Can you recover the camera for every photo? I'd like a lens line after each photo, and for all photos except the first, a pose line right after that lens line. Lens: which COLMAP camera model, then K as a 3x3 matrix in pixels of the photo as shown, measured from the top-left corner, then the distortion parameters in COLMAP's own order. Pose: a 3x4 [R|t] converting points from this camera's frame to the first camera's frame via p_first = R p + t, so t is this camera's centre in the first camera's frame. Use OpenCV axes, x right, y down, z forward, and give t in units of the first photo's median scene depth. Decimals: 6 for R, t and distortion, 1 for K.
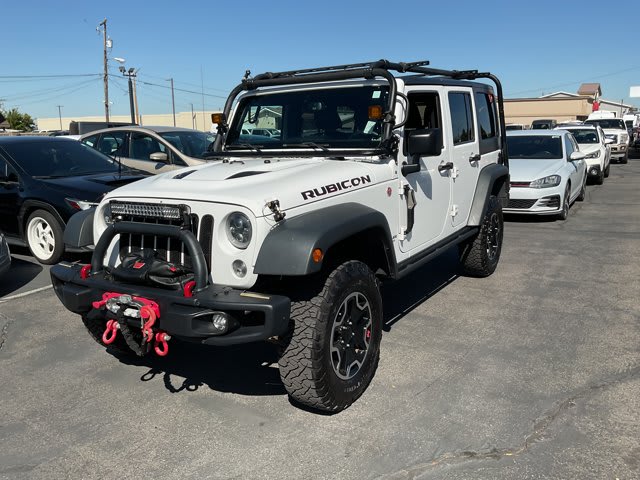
lens RADIAL K [[532.9, 0, 320.0], [0, 532.9, 240.0], [0, 0, 1]] dist [0.061072, -0.117461]
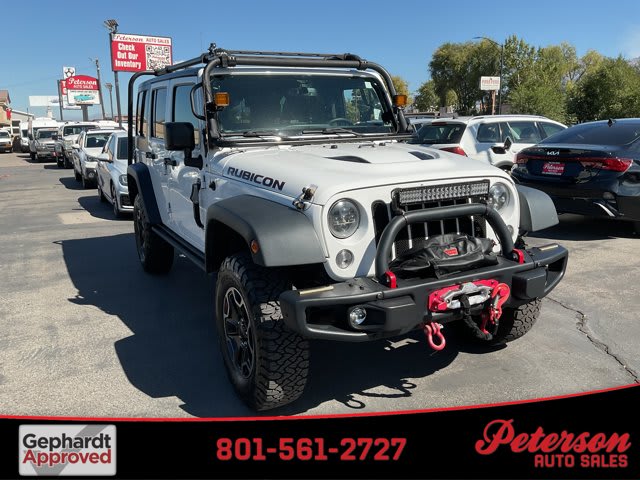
lens RADIAL K [[532.9, 0, 320.0], [0, 532.9, 240.0], [0, 0, 1]] dist [0.061072, -0.117461]
pose [[0.517659, -0.165069, 0.839513, -1.001361], [0.179473, 0.980332, 0.082092, -0.072683], [-0.836552, 0.108174, 0.537103, 0.568296]]
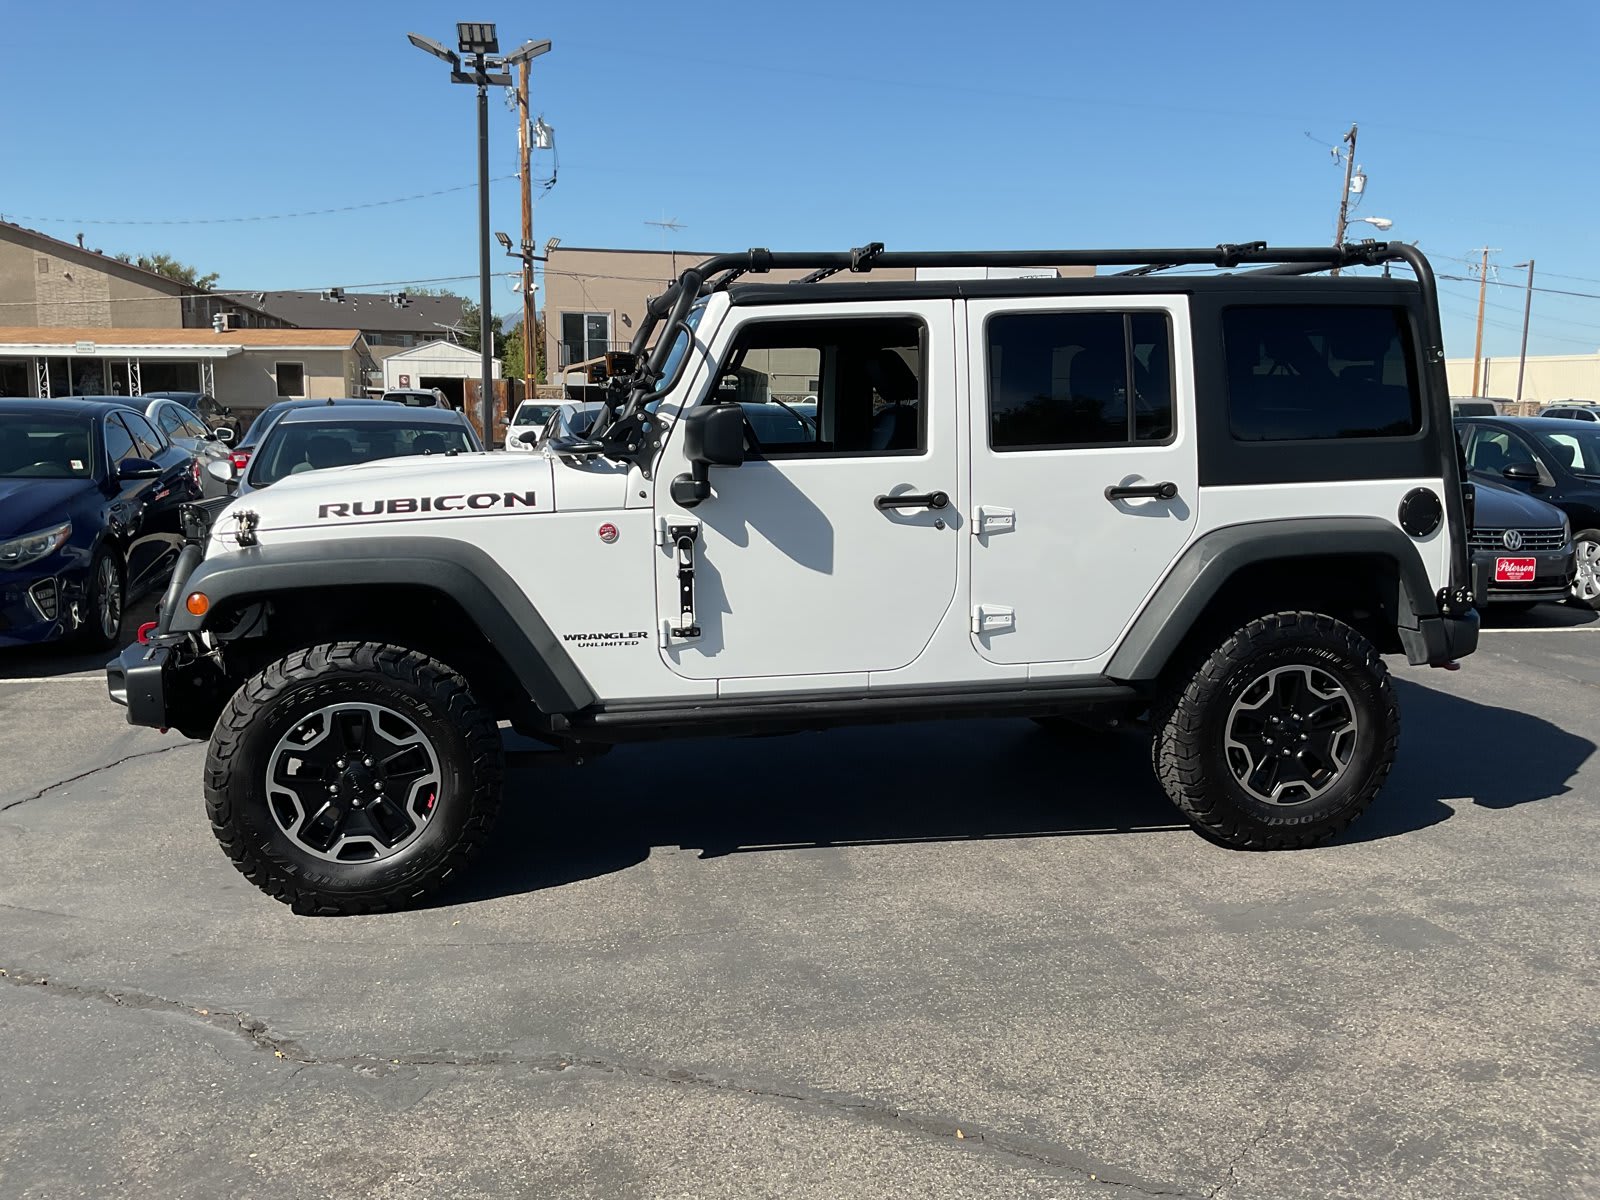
lens RADIAL K [[1332.2, 0, 800.0], [0, 1332.2, 600.0], [0, 0, 1]] dist [0.061072, -0.117461]
pose [[0.678960, 0.132527, -0.722115, 1.110372], [-0.168420, 0.985458, 0.022503, -0.088806], [0.714597, 0.106341, 0.691407, 0.326120]]
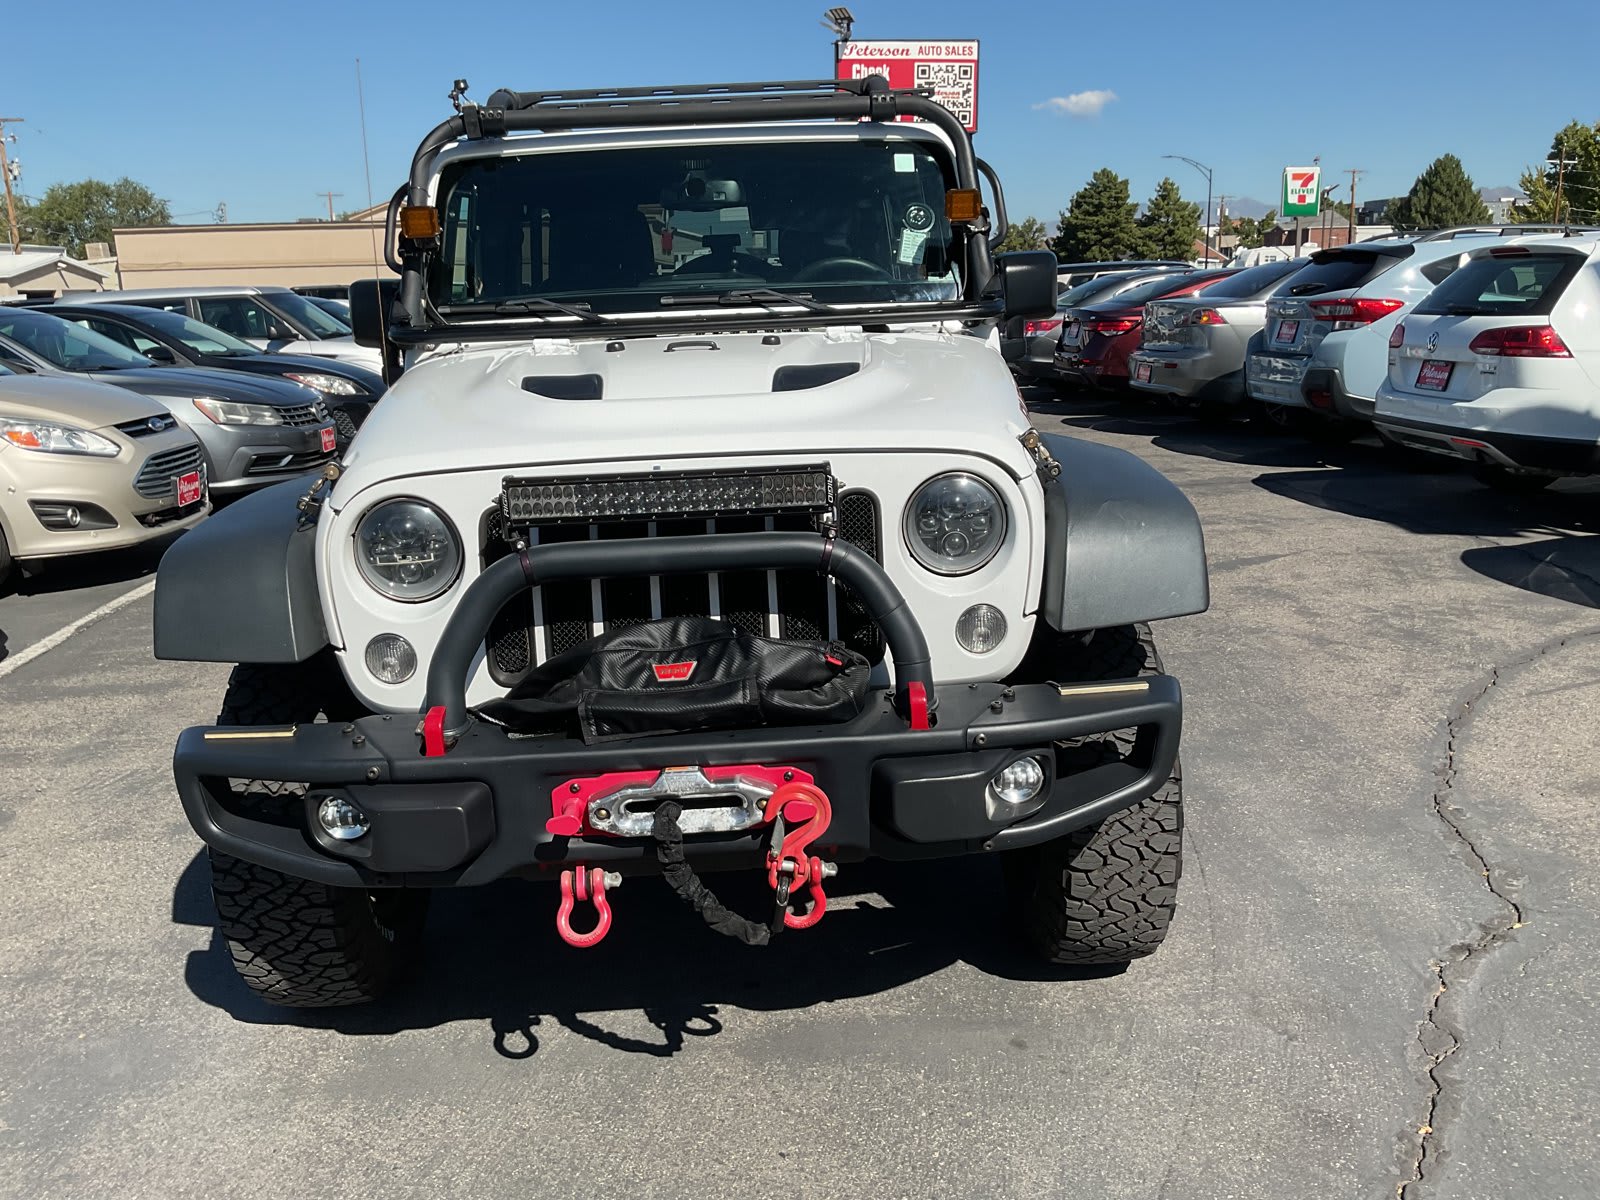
lens RADIAL K [[1332.2, 0, 800.0], [0, 1332.2, 600.0], [0, 0, 1]] dist [0.061072, -0.117461]
pose [[0.832678, -0.135561, 0.536908, -0.565376], [0.125332, 0.990549, 0.055723, -0.022974], [-0.539387, 0.020892, 0.841799, 0.248335]]
